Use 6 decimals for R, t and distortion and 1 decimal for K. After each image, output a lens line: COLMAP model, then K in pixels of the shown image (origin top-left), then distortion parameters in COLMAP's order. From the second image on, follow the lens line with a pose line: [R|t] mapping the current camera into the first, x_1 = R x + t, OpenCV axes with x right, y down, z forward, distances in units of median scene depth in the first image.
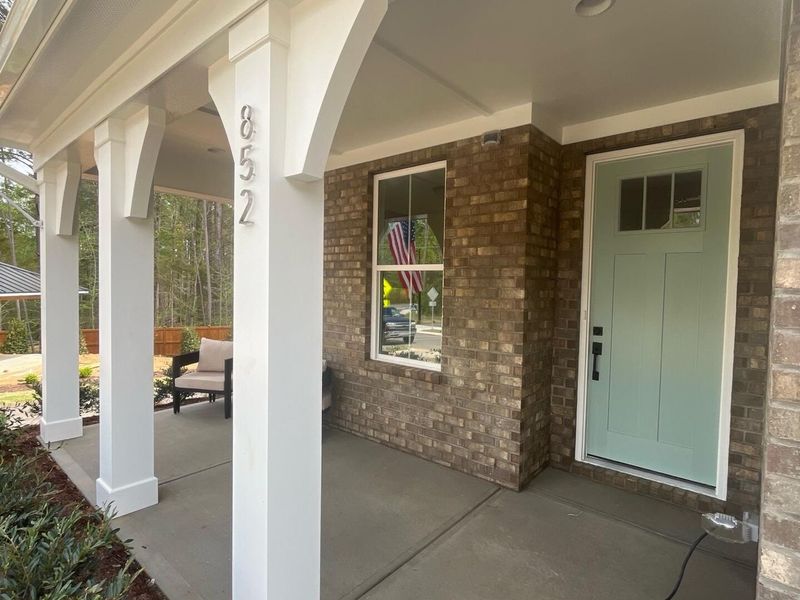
lens RADIAL K [[432.7, 0, 397.4], [0, 432.7, 299.9], [0, 0, 1]] dist [0.007092, 0.000658]
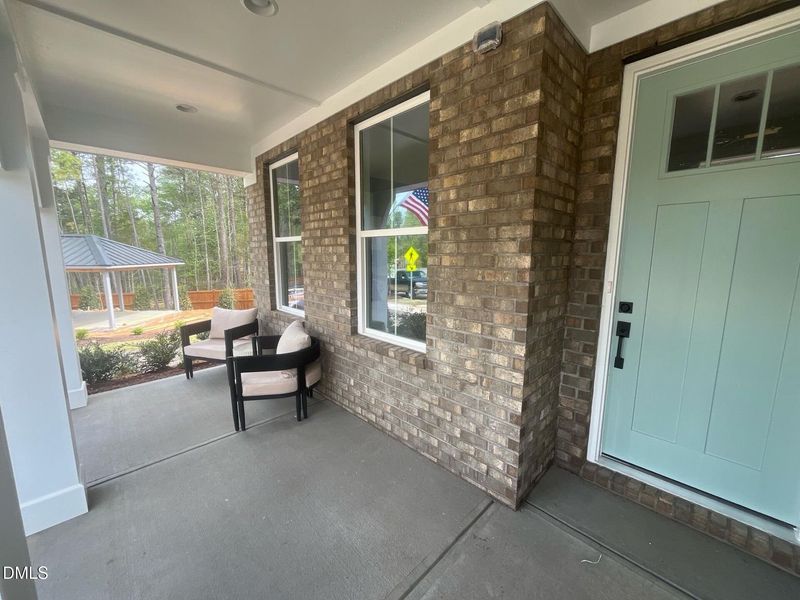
lens RADIAL K [[325.1, 0, 399.4], [0, 325.1, 301.1], [0, 0, 1]] dist [-0.002342, 0.000038]
pose [[0.995867, -0.005841, -0.090639, 0.111804], [0.015899, 0.993732, 0.110650, -0.010776], [0.089425, -0.111634, 0.989718, 0.393386]]
